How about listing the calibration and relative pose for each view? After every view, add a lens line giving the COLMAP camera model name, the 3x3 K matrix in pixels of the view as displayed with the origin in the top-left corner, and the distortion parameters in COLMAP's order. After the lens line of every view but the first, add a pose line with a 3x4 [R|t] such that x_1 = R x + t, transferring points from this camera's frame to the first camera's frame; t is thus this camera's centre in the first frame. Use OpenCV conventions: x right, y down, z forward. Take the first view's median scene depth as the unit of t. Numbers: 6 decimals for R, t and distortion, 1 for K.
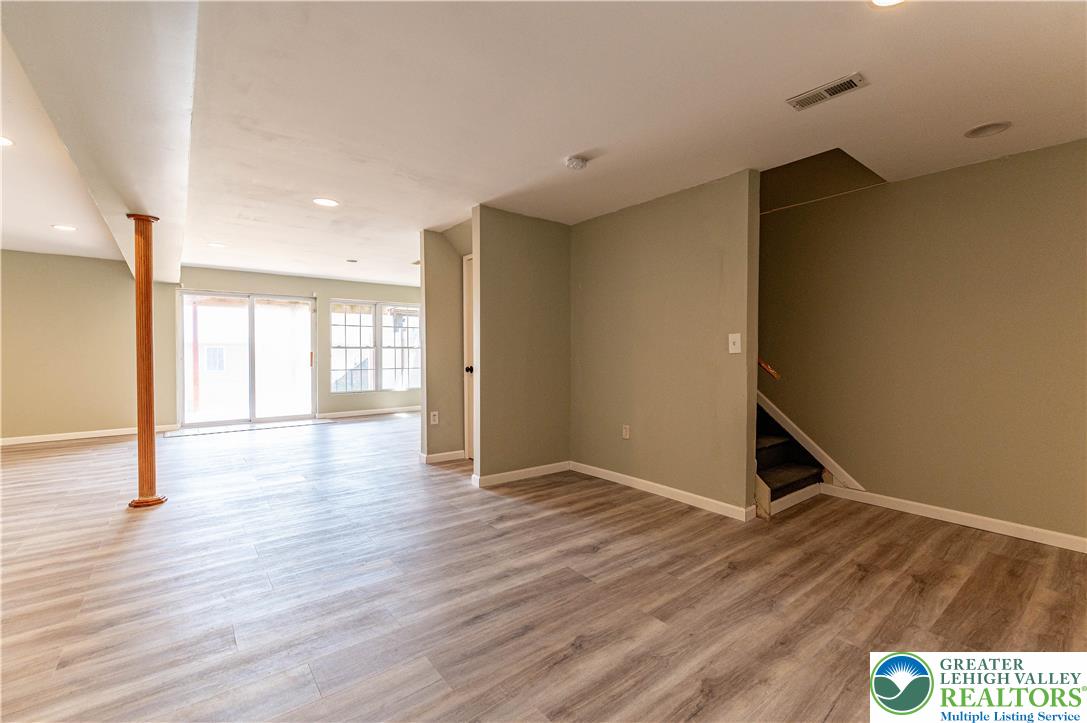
lens RADIAL K [[477.6, 0, 555.9], [0, 477.6, 360.4], [0, 0, 1]] dist [0.001393, -0.000336]
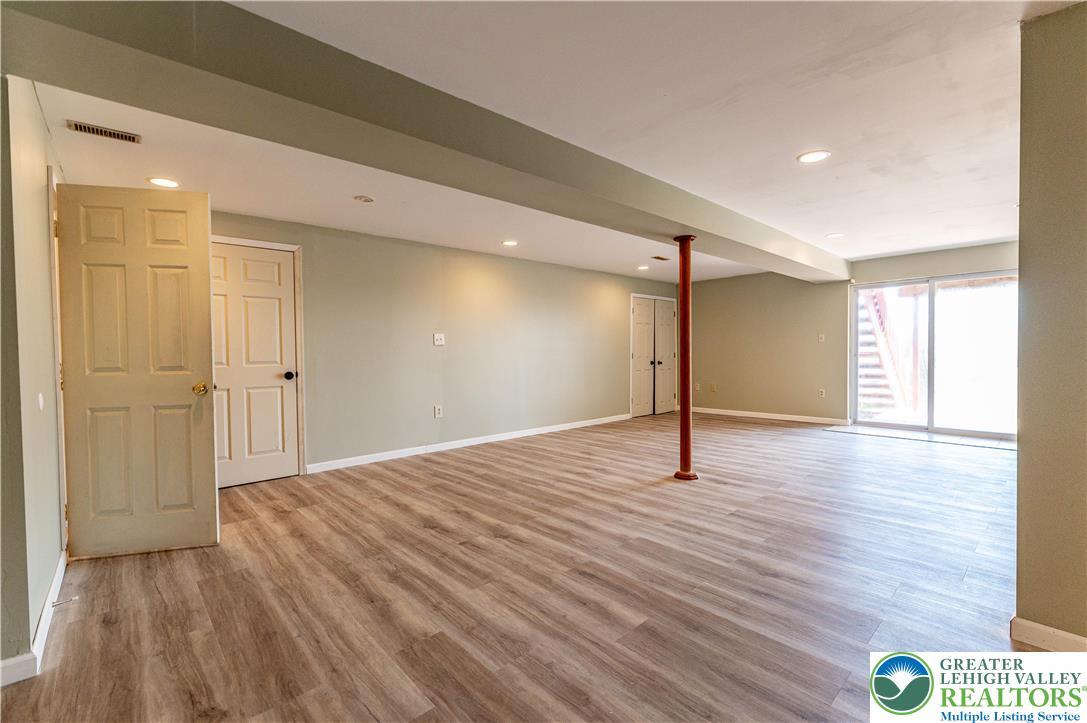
lens RADIAL K [[477.6, 0, 555.9], [0, 477.6, 360.4], [0, 0, 1]] dist [0.001393, -0.000336]
pose [[0.079450, 0.018059, -0.996675, 0.160999], [-0.007220, 0.999820, 0.017540, -0.005490], [0.996813, 0.005802, 0.079566, 0.311067]]
